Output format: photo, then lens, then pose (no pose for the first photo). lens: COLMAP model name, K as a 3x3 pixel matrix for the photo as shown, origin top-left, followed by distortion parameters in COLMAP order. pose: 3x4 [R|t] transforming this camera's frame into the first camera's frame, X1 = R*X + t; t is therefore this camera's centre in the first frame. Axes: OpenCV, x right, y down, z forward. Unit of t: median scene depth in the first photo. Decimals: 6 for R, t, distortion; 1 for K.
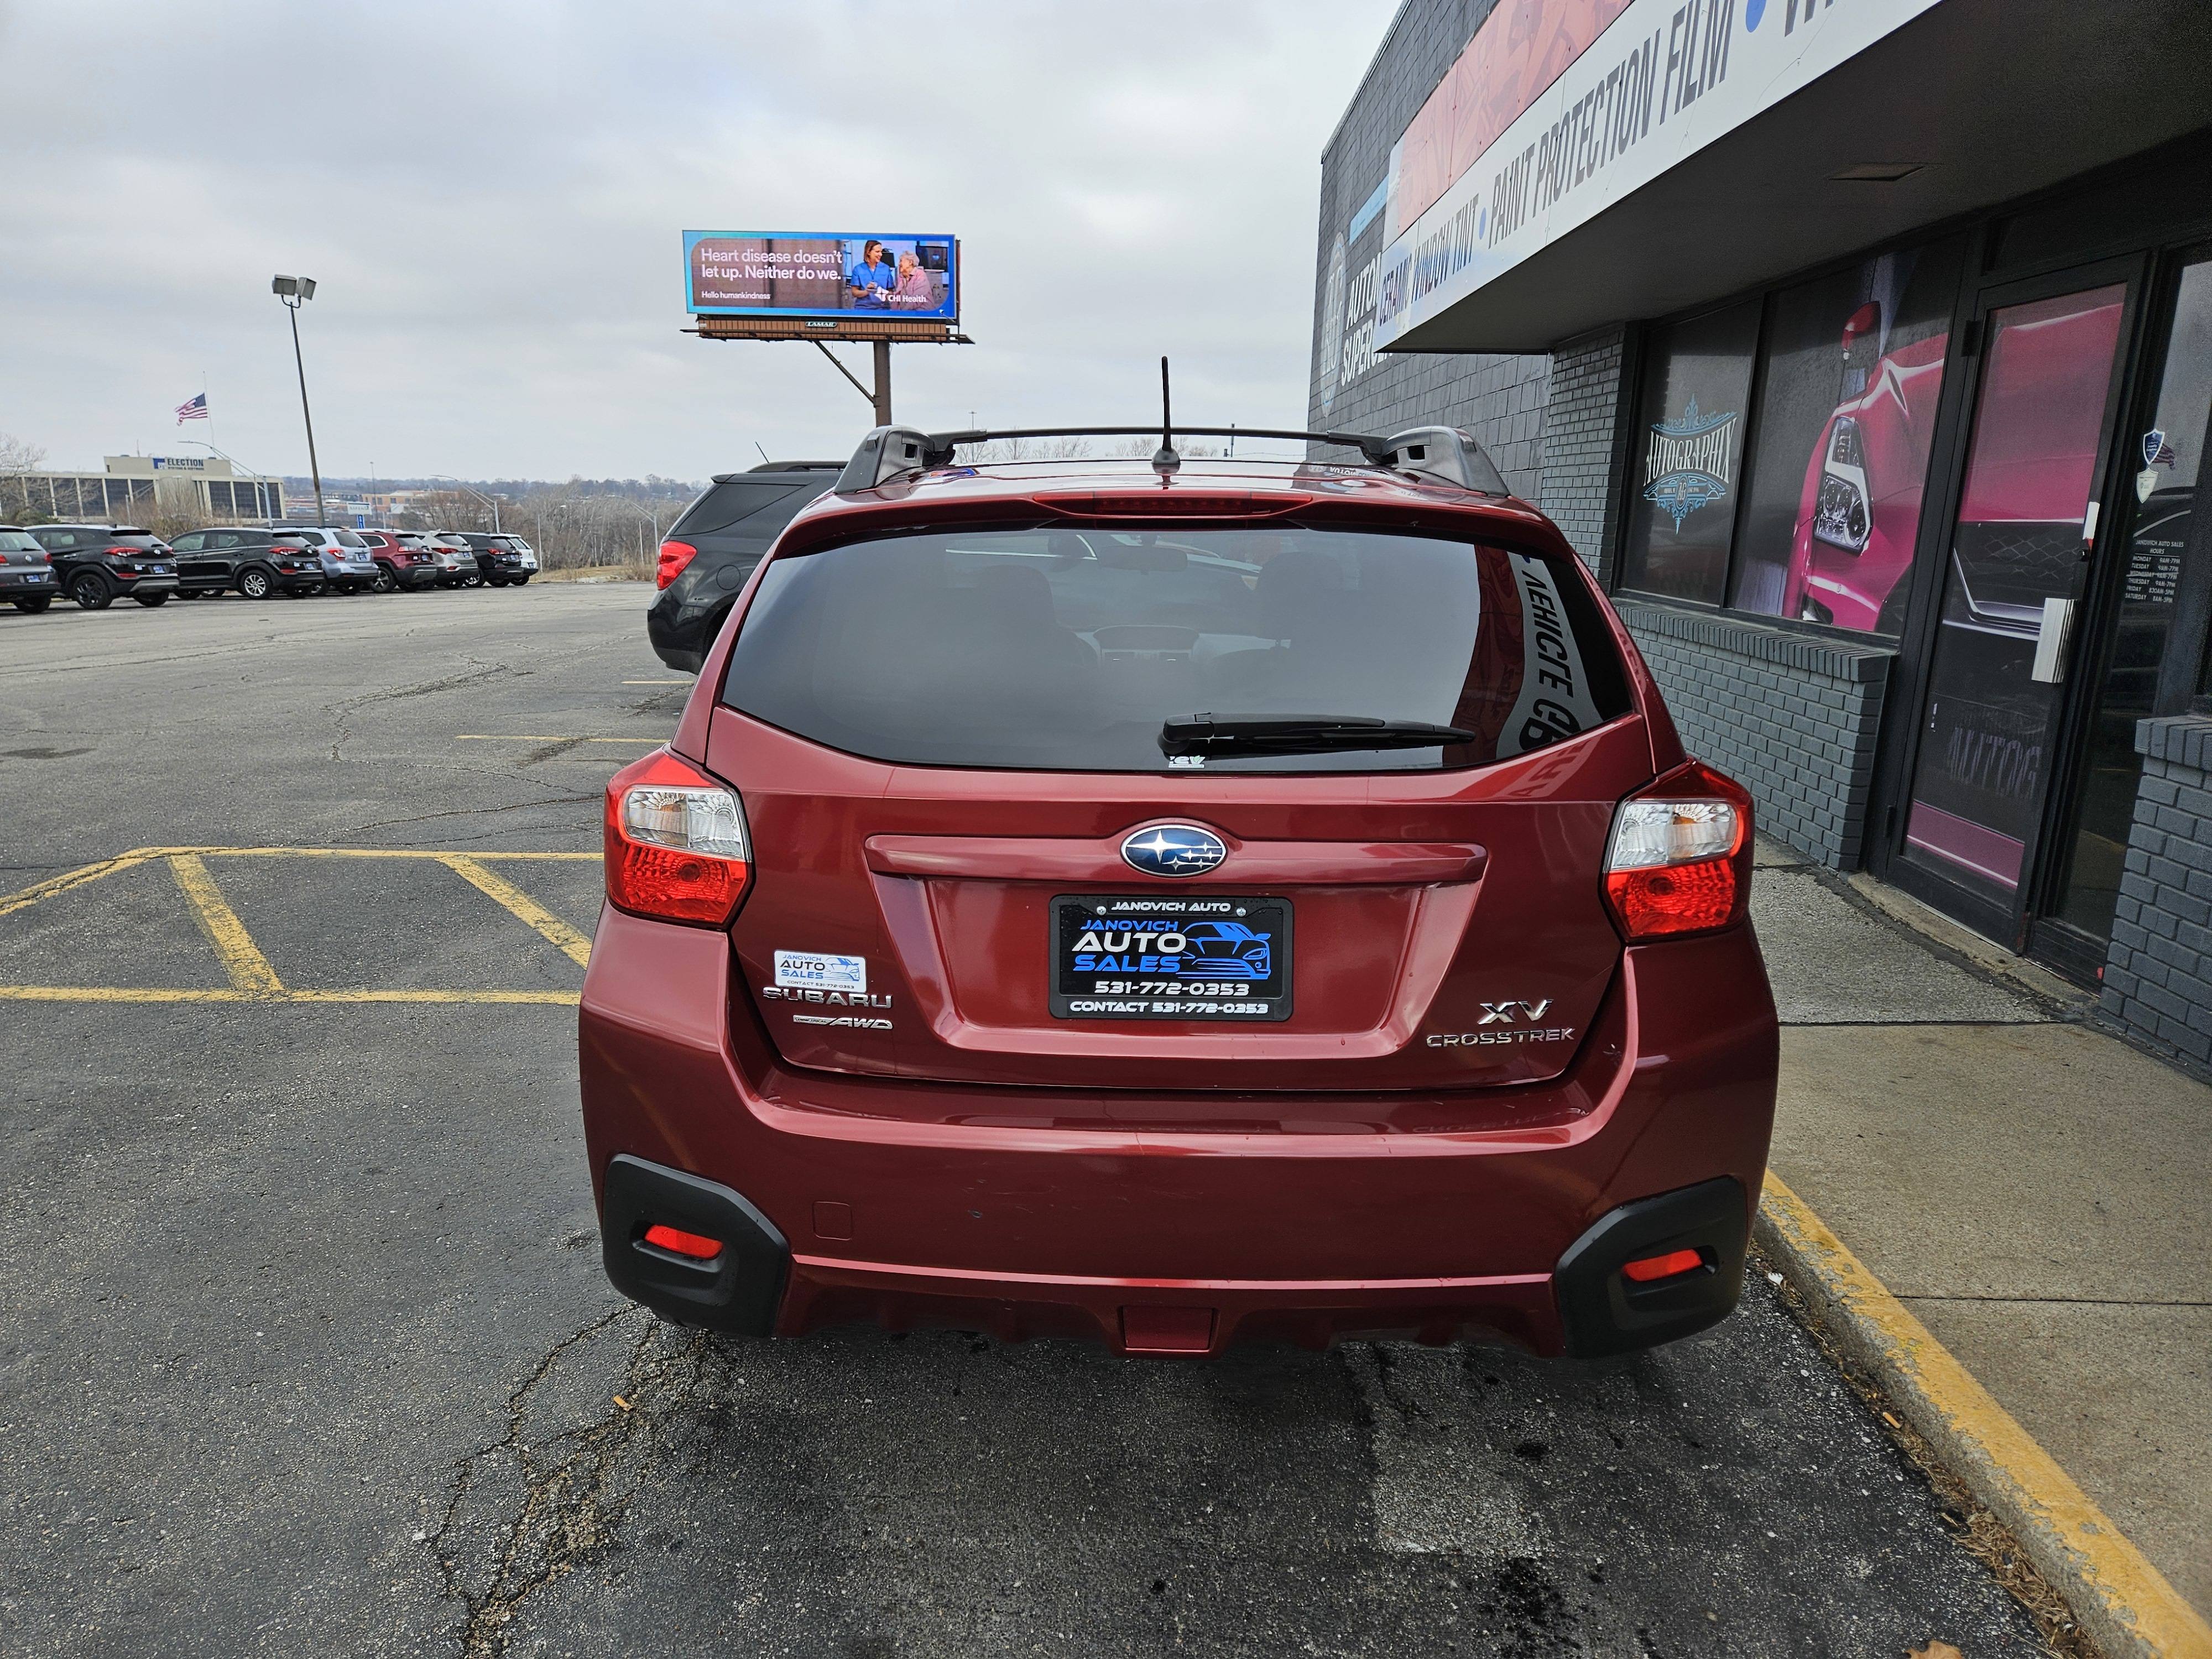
lens RADIAL K [[1472.6, 0, 1082.1], [0, 1472.6, 837.4], [0, 0, 1]] dist [0.076888, -0.066673]
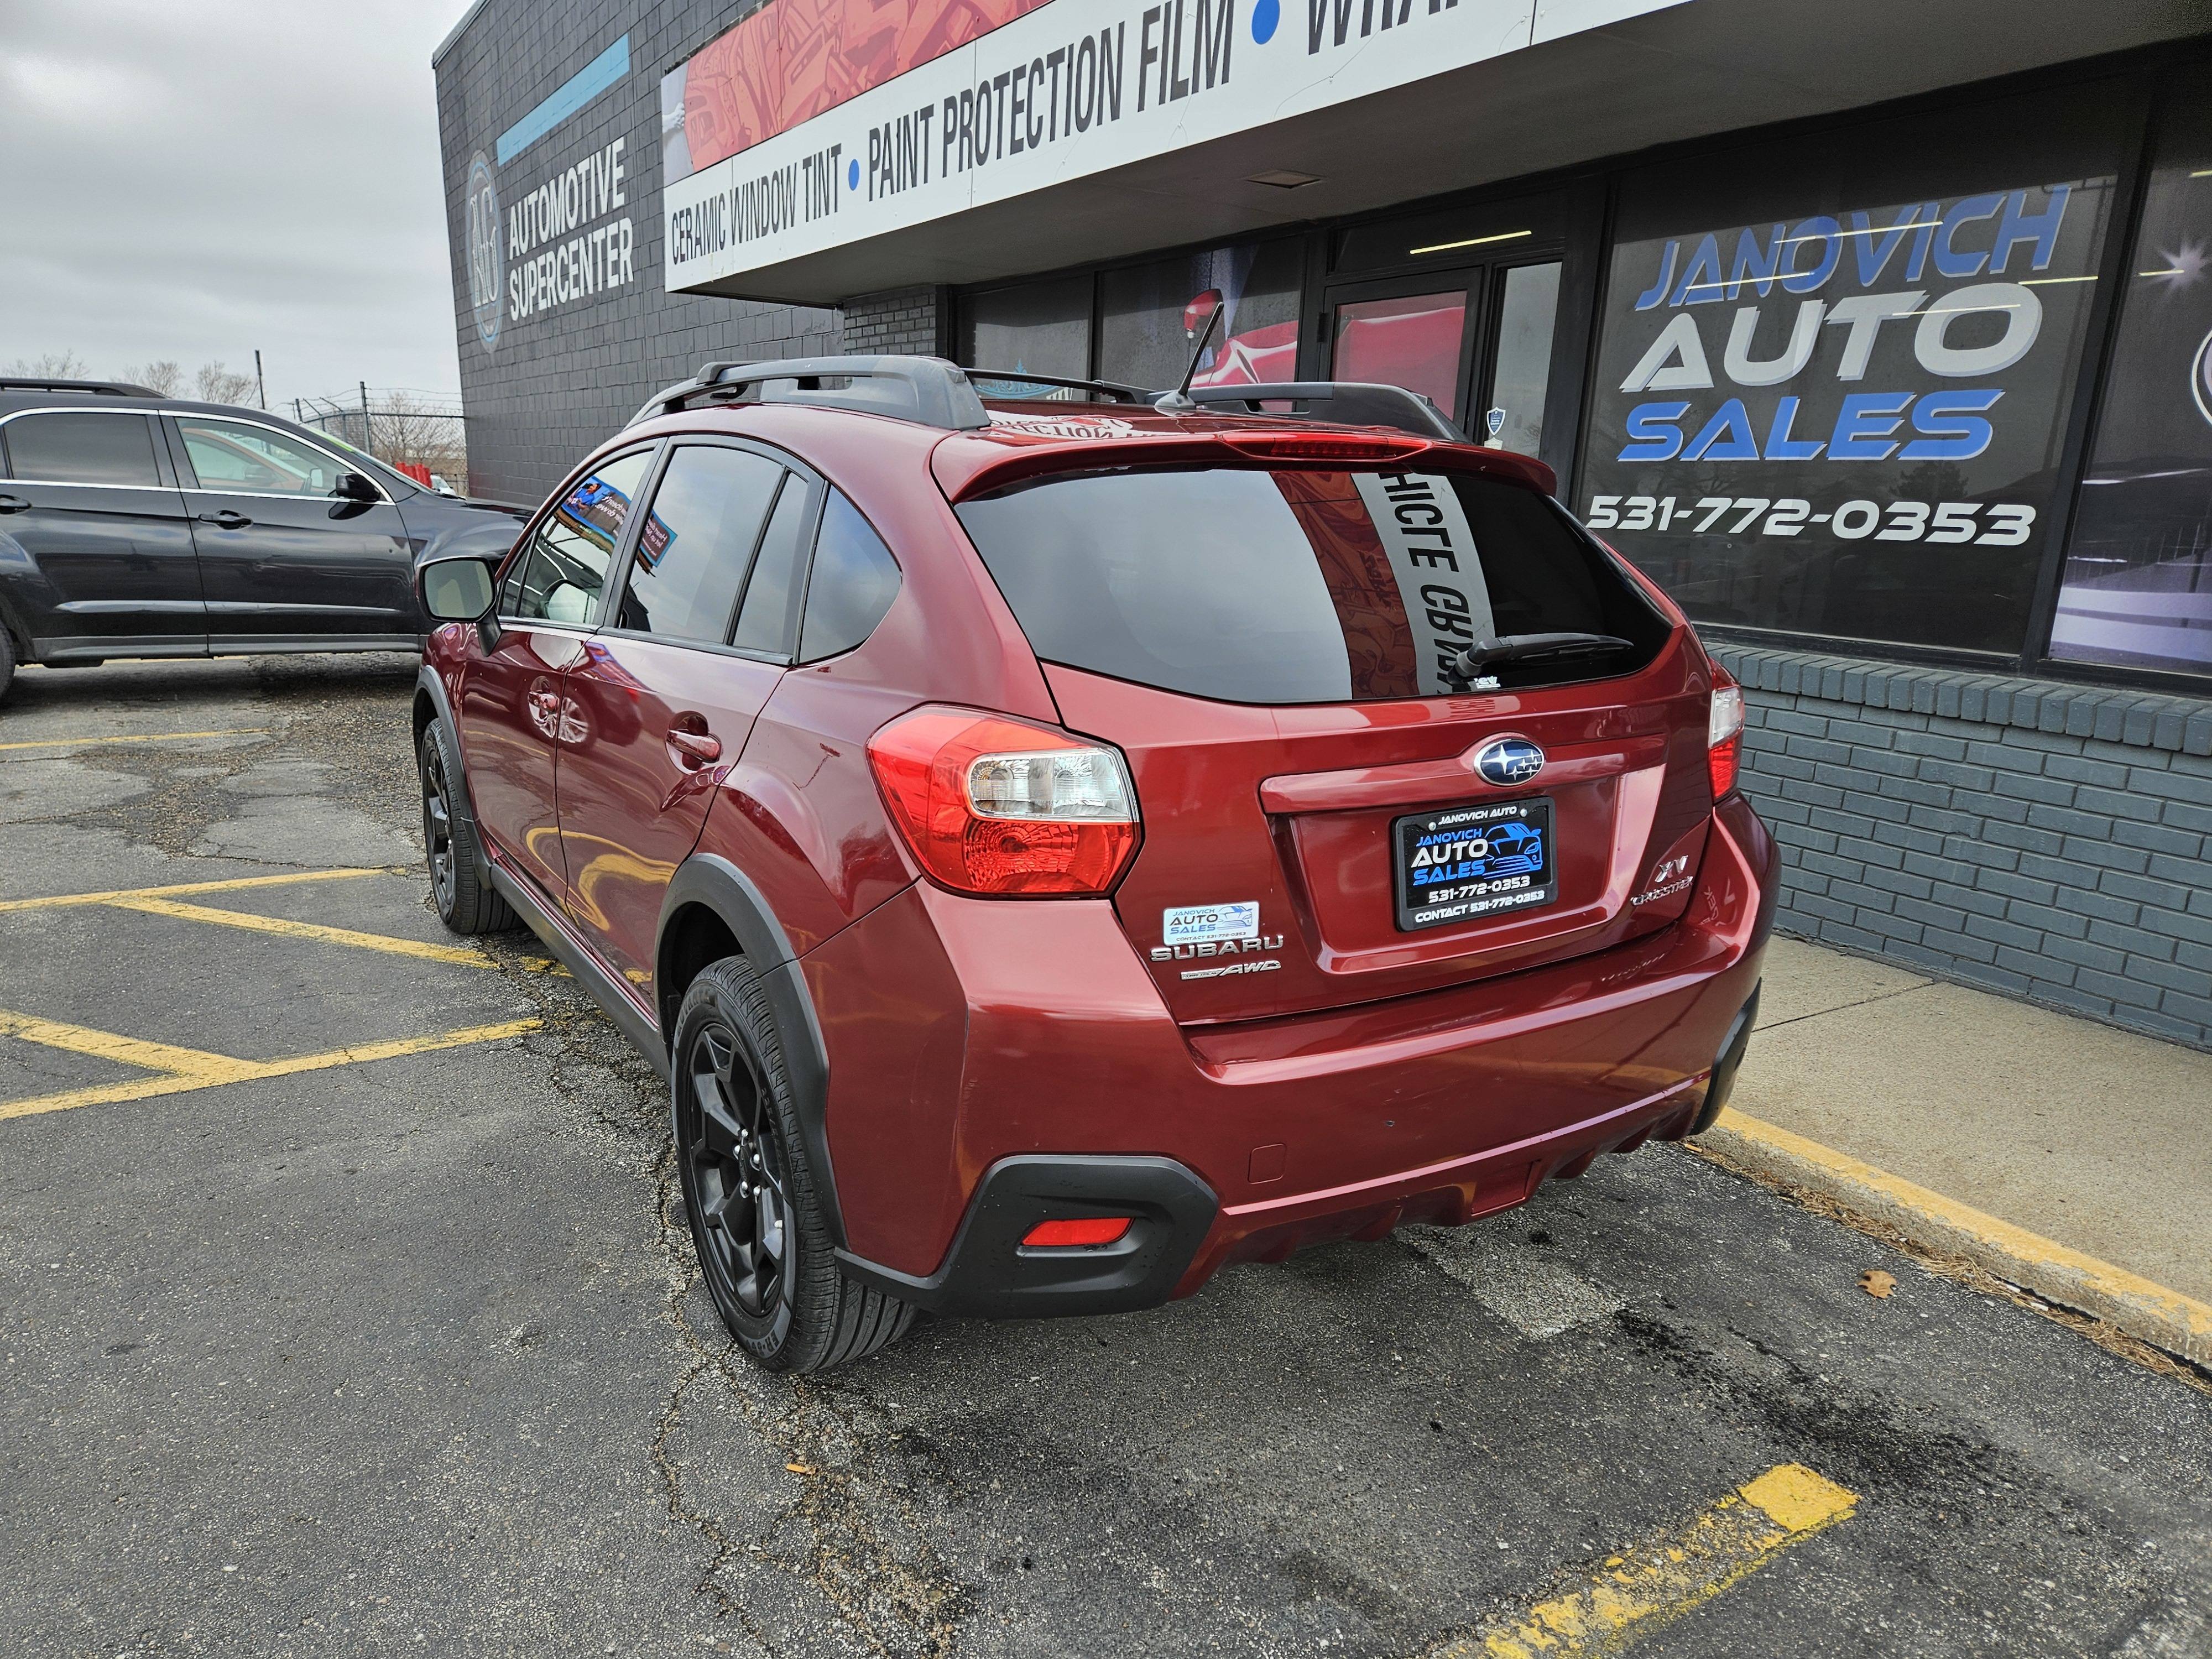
lens RADIAL K [[1474.1, 0, 1084.0], [0, 1474.1, 859.7], [0, 0, 1]] dist [0.070919, -0.054258]
pose [[0.834828, -0.129220, 0.535130, -0.761221], [0.105618, 0.991599, 0.074676, -0.033082], [-0.540284, -0.005822, 0.841463, 0.218019]]
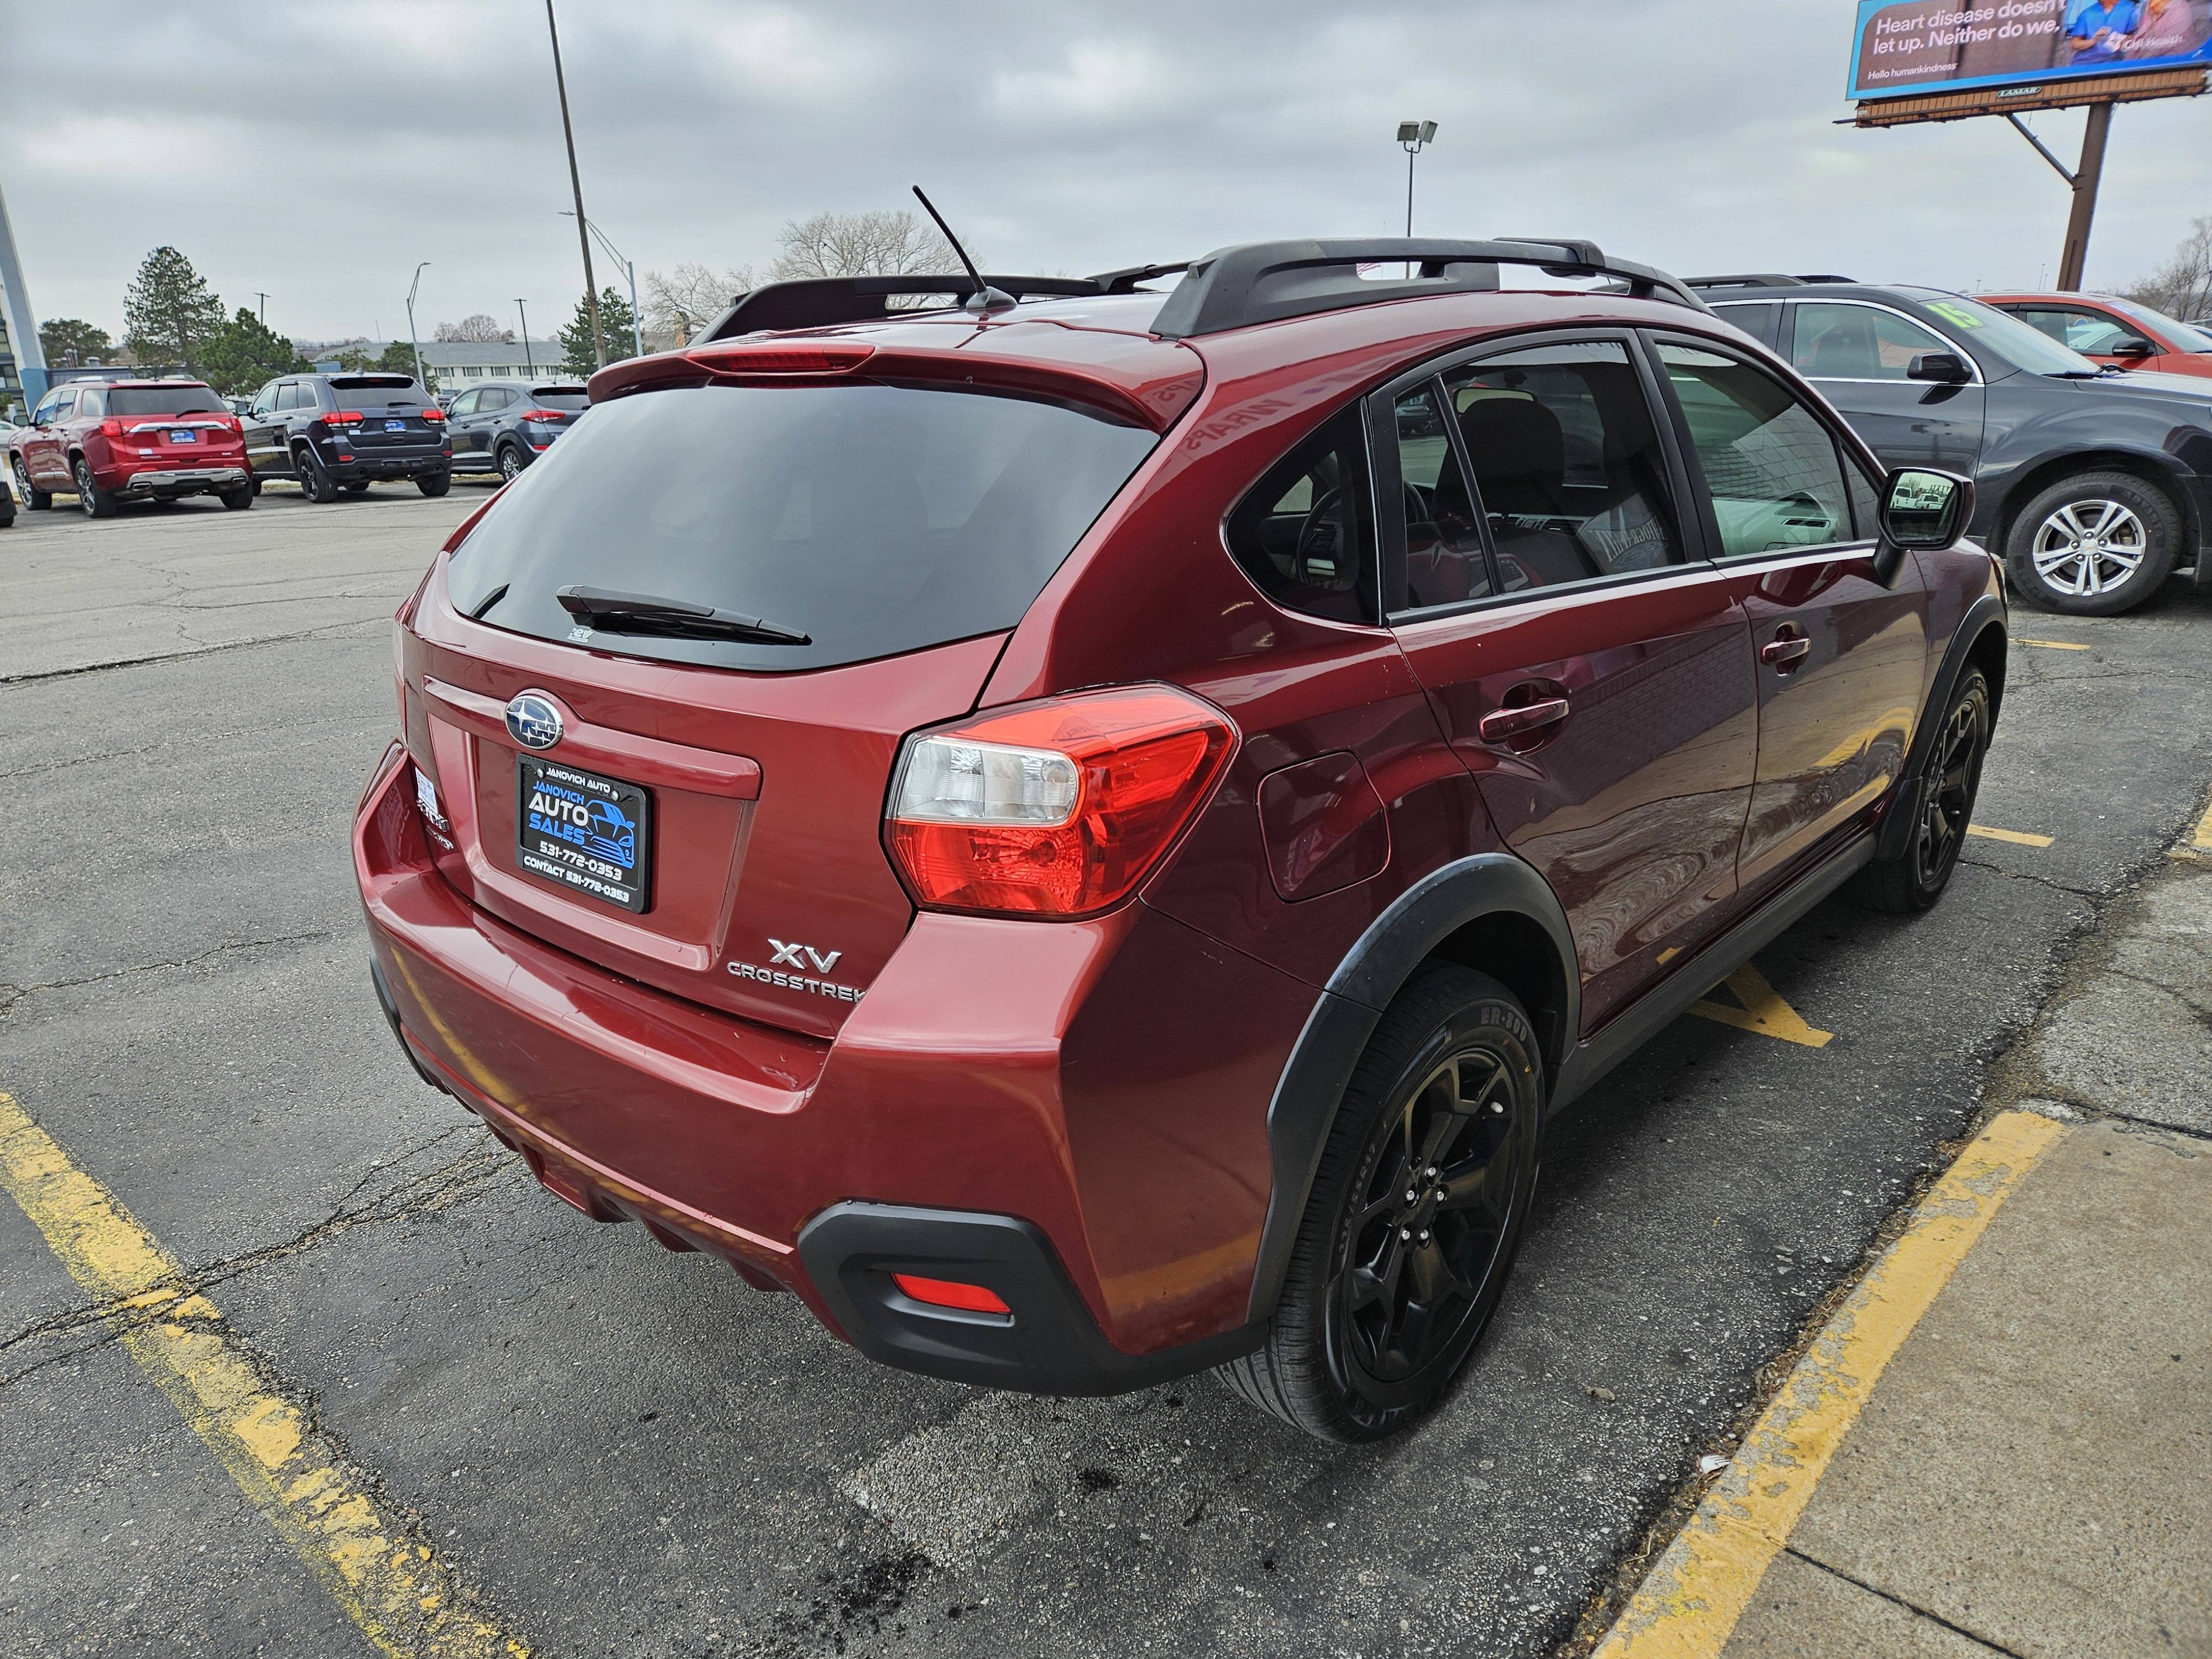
lens RADIAL K [[1474.1, 0, 1084.0], [0, 1474.1, 859.7], [0, 0, 1]] dist [0.070919, -0.054258]
pose [[0.766569, 0.182802, -0.615594, 0.925523], [-0.109367, 0.981786, 0.155354, -0.091064], [0.632781, -0.051764, 0.772599, 0.422591]]
